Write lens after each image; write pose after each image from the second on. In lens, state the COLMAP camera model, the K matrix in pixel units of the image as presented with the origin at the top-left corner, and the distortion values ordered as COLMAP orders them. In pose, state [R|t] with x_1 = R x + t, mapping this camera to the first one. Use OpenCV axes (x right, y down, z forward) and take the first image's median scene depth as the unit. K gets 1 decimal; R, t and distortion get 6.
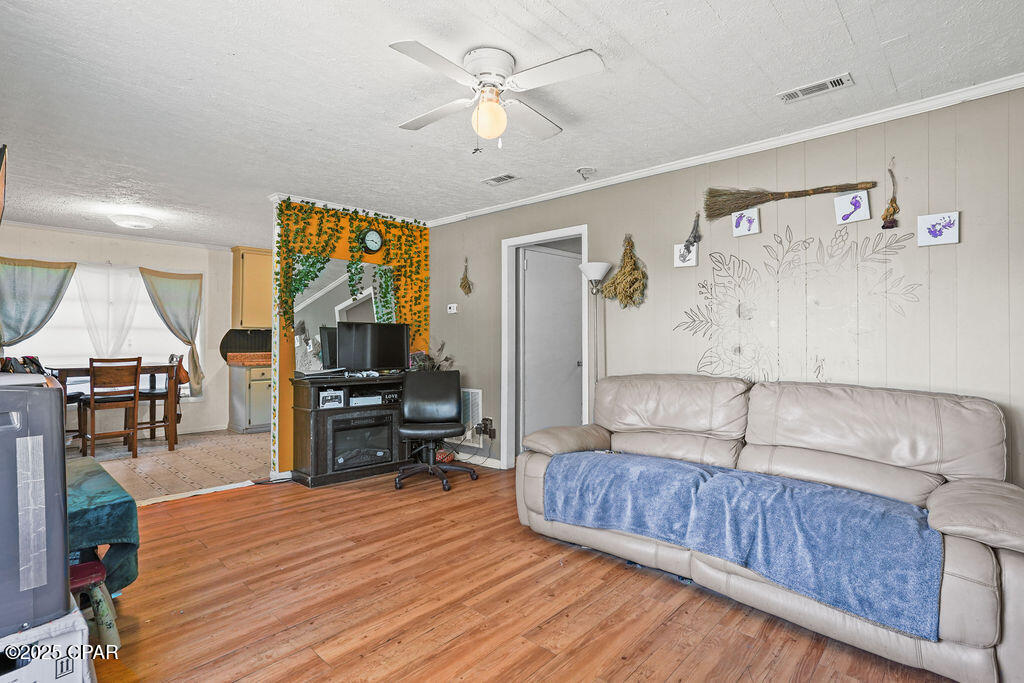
lens RADIAL K [[509.9, 0, 515.9], [0, 509.9, 342.2], [0, 0, 1]] dist [-0.036936, 0.019144]
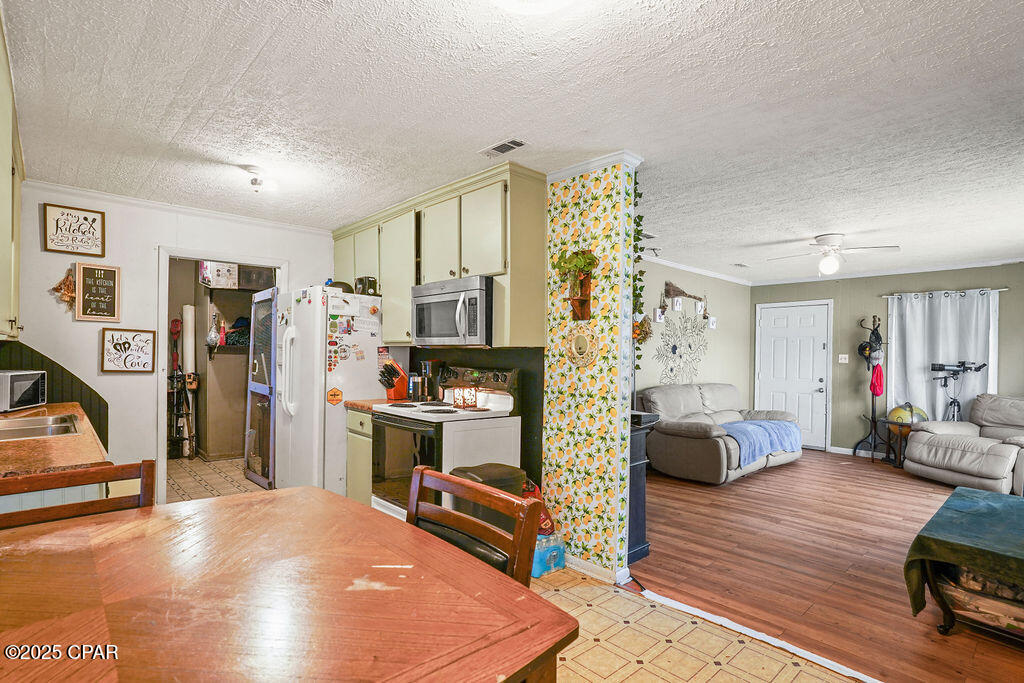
lens RADIAL K [[509.9, 0, 510.1], [0, 509.9, 376.0], [0, 0, 1]] dist [-0.036936, 0.019144]
pose [[0.086044, -0.040699, 0.995460, -1.004585], [-0.007548, 0.999110, 0.041500, -0.024182], [-0.996263, -0.011085, 0.085660, 0.948914]]
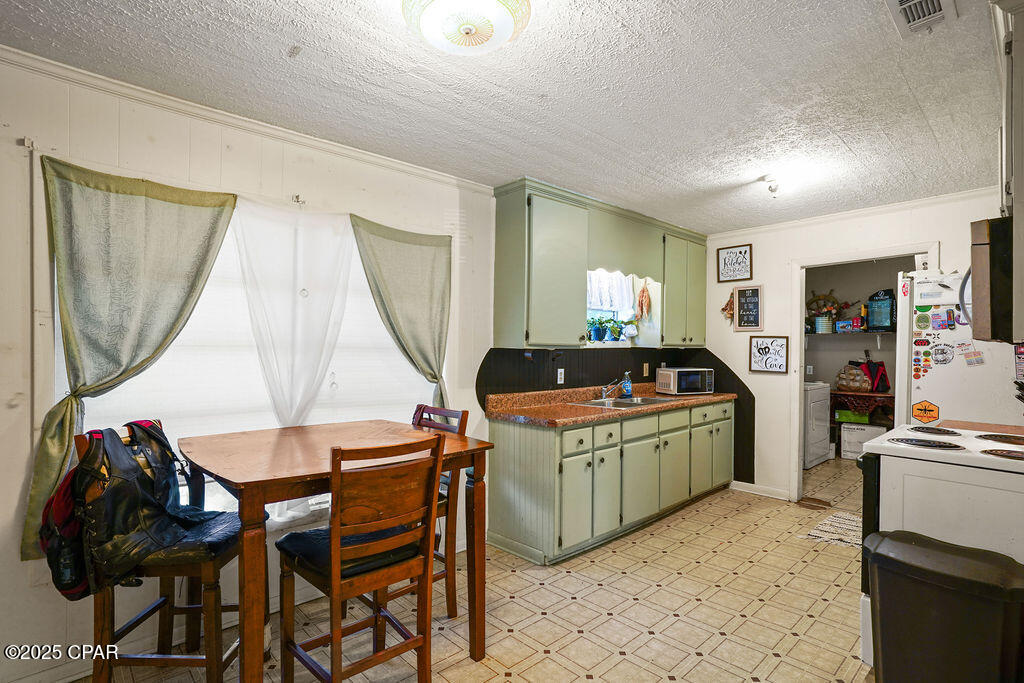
lens RADIAL K [[509.9, 0, 515.3], [0, 509.9, 361.3], [0, 0, 1]] dist [-0.036936, 0.019144]
pose [[0.997628, 0.003541, -0.068748, -0.639638], [-0.002650, 0.999911, 0.013049, -0.024357], [0.068788, -0.012836, 0.997549, 0.614587]]
